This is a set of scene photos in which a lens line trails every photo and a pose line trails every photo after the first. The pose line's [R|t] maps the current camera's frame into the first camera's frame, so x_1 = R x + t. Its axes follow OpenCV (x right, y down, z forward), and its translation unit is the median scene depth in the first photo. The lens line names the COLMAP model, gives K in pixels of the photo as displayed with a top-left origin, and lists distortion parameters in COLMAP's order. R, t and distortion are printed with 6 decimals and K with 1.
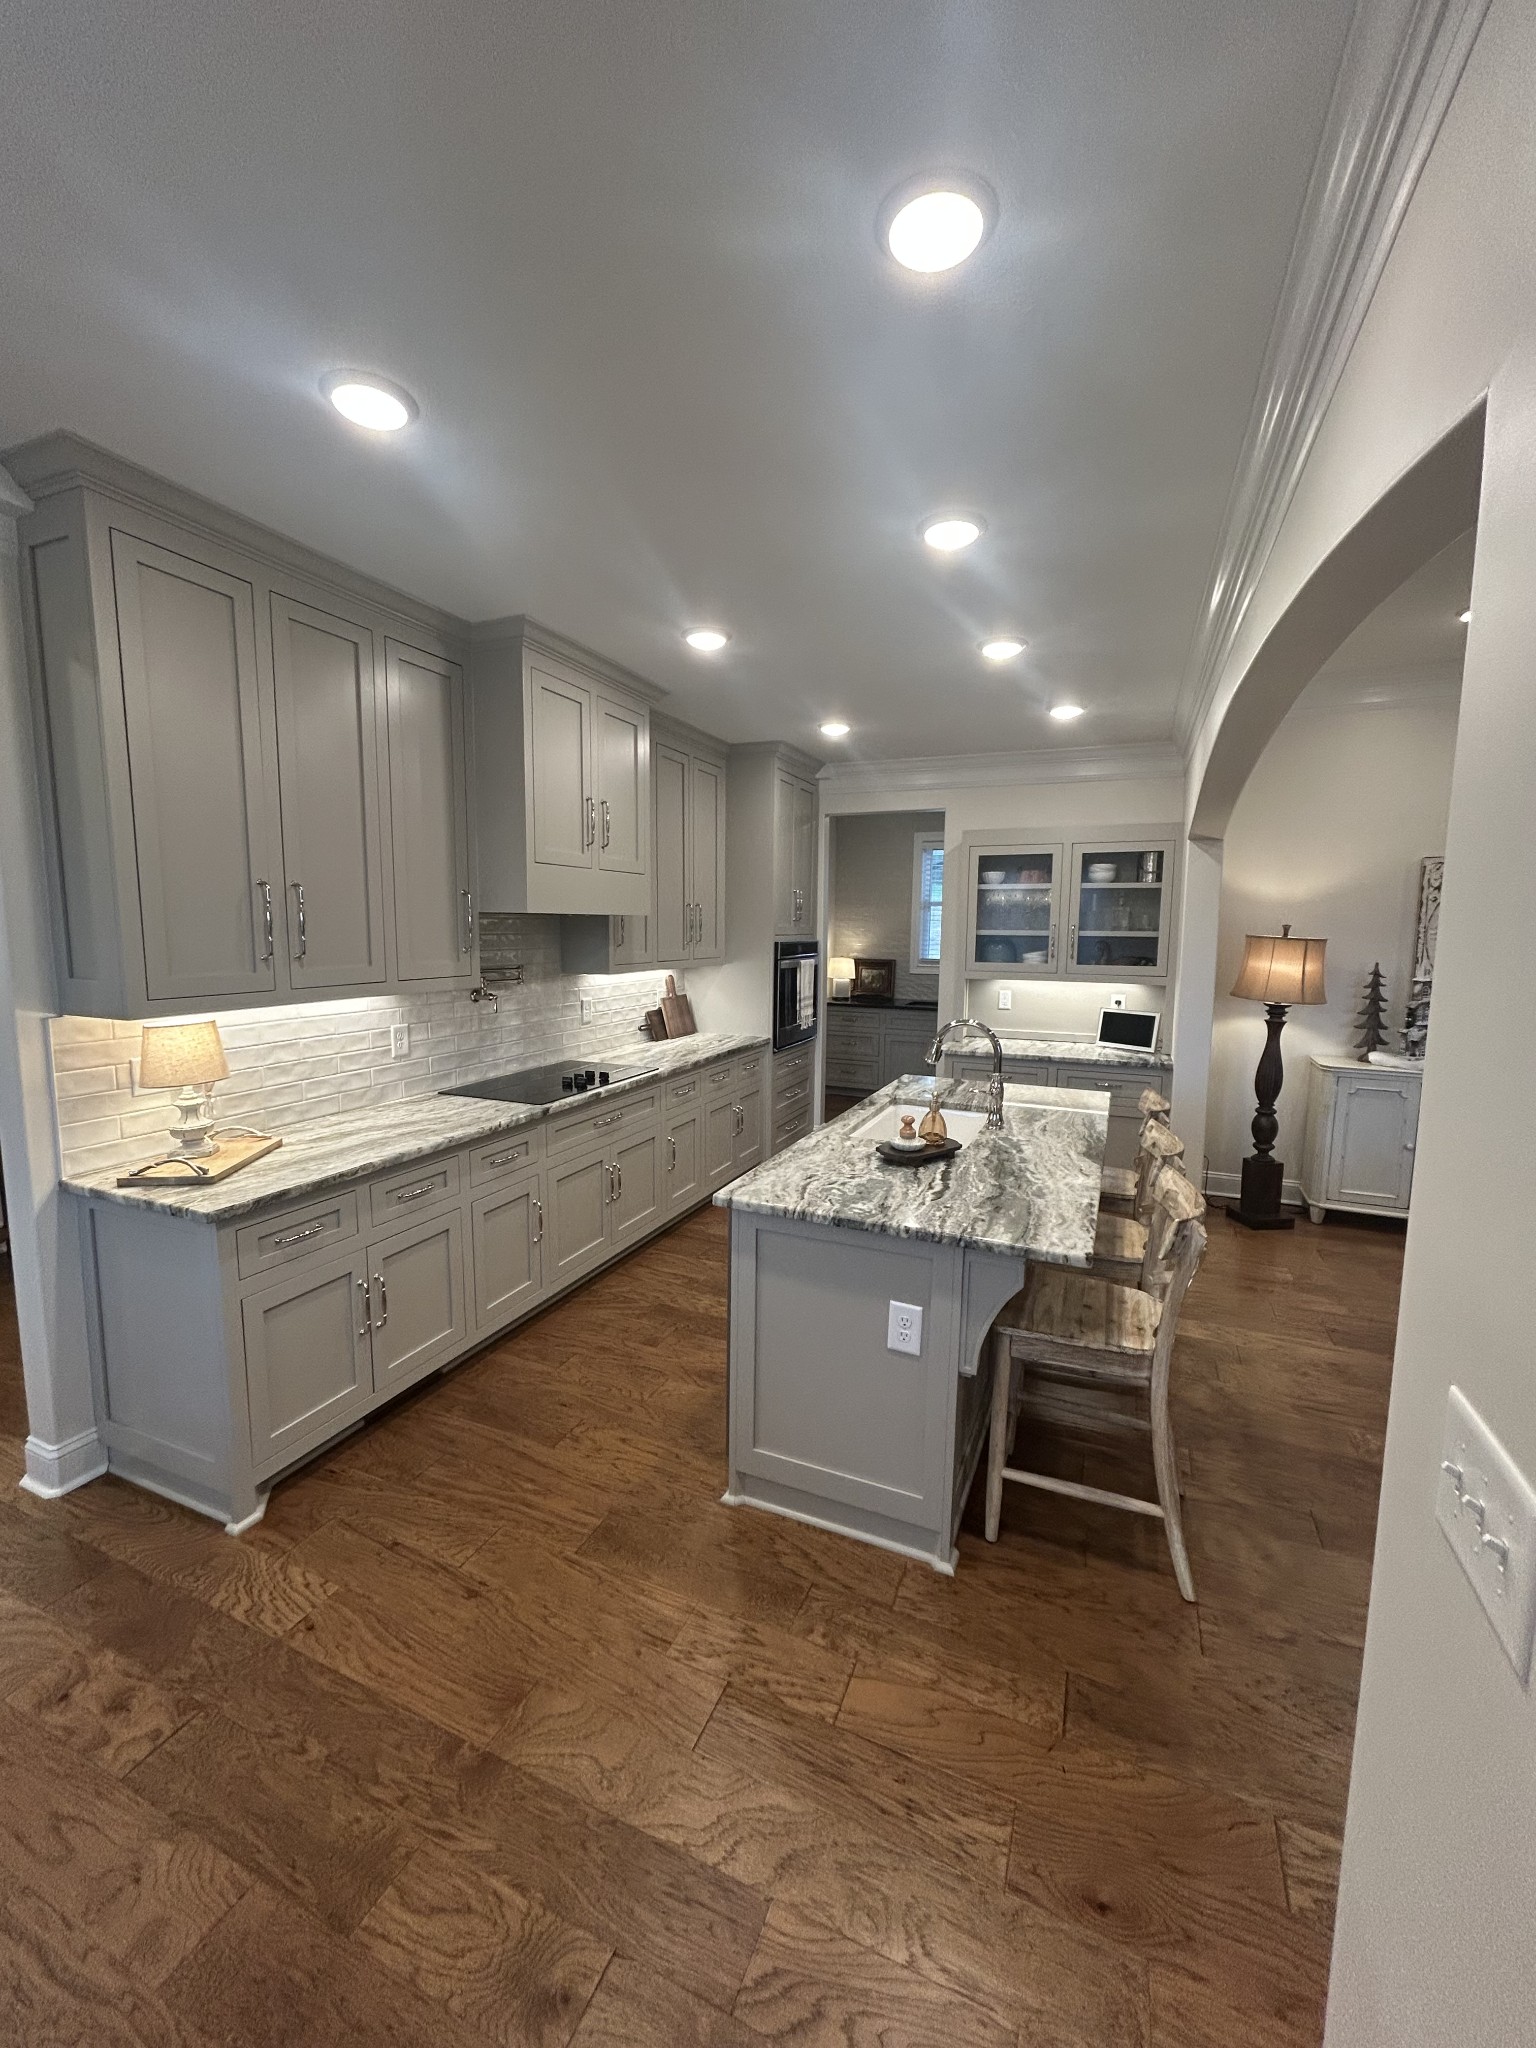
lens RADIAL K [[827.5, 0, 762.8], [0, 827.5, 1023.7], [0, 0, 1]] dist [0.002631, 0.000269]
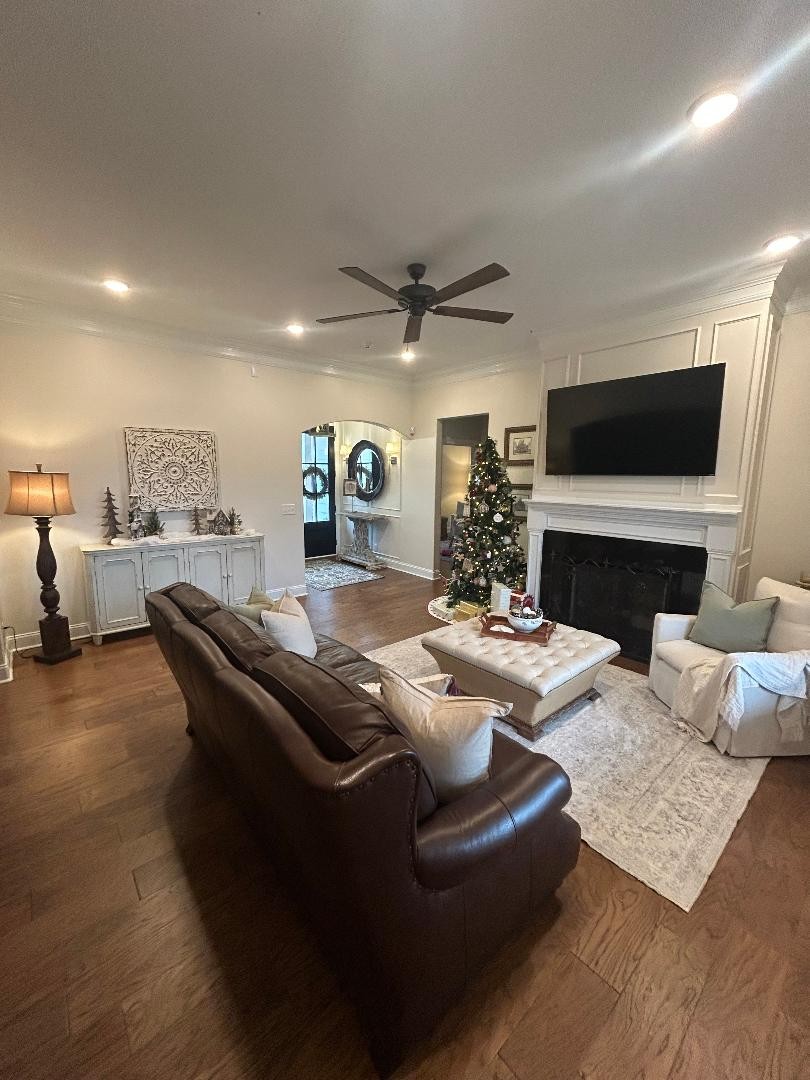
lens RADIAL K [[436.4, 0, 406.3], [0, 436.4, 540.3], [0, 0, 1]] dist [0.002631, 0.000269]
pose [[0.453827, -0.143994, 0.879379, 0.202959], [0.103341, 0.988703, 0.108563, 0.001296], [-0.885077, 0.041607, 0.463581, 0.037055]]
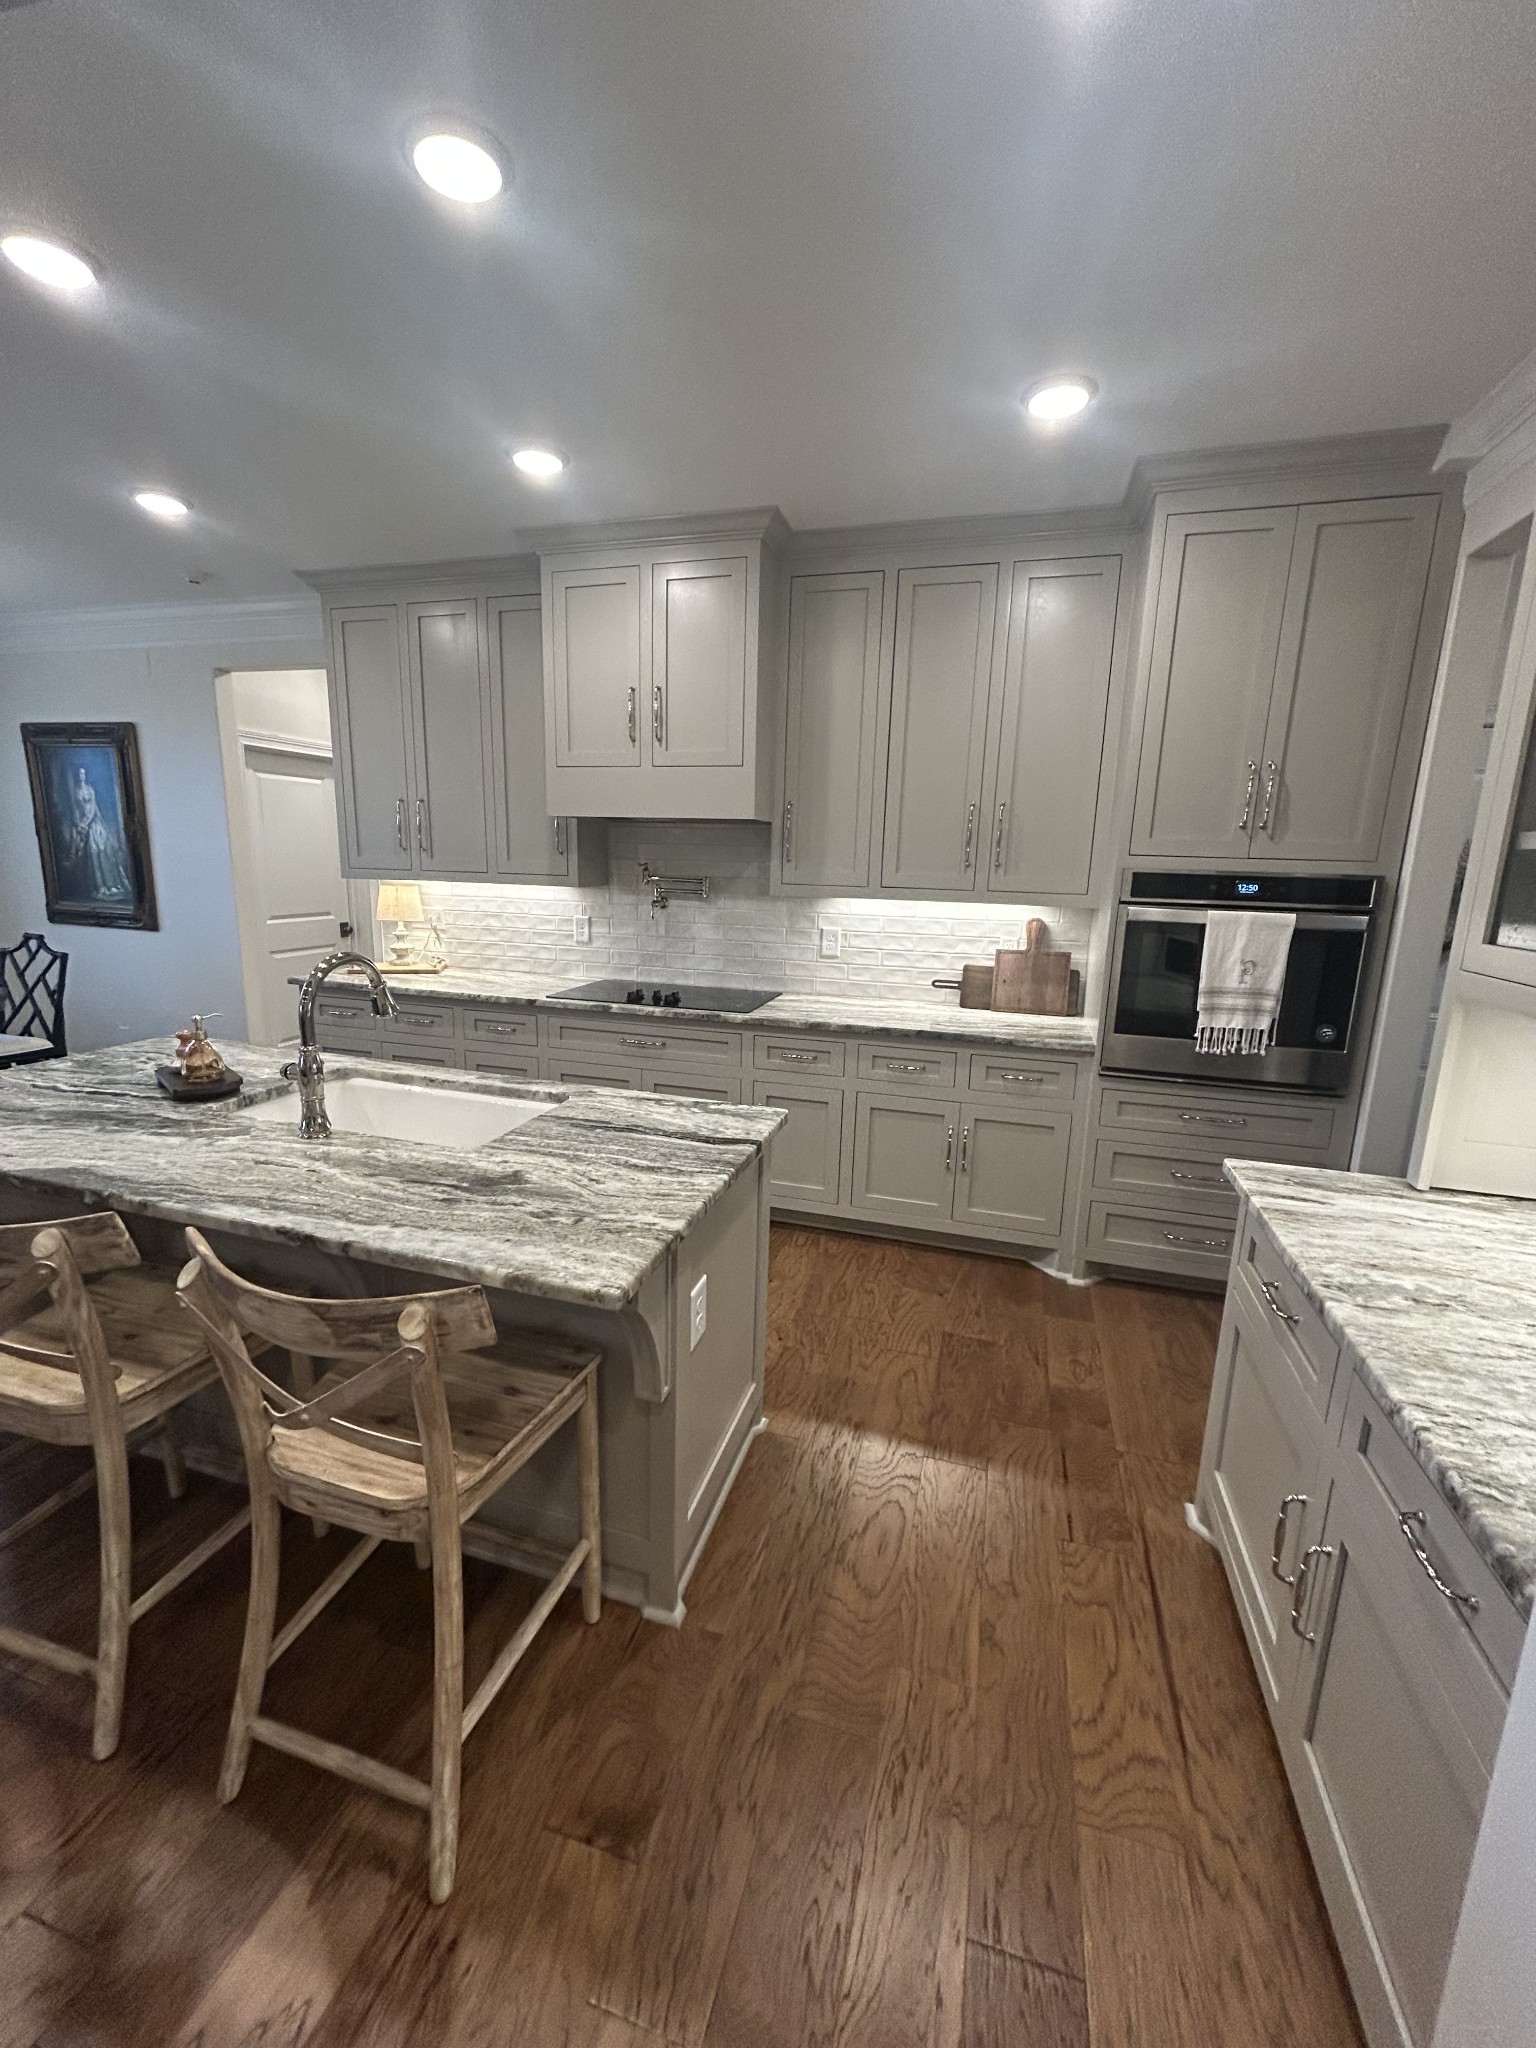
lens RADIAL K [[827.5, 0, 763.4], [0, 827.5, 1023.4], [0, 0, 1]] dist [0.002631, 0.000269]
pose [[0.113917, 0.192974, -0.974569, 1.074360], [-0.143538, 0.973859, 0.176056, -0.129737], [0.983066, 0.119832, 0.138638, 1.478577]]
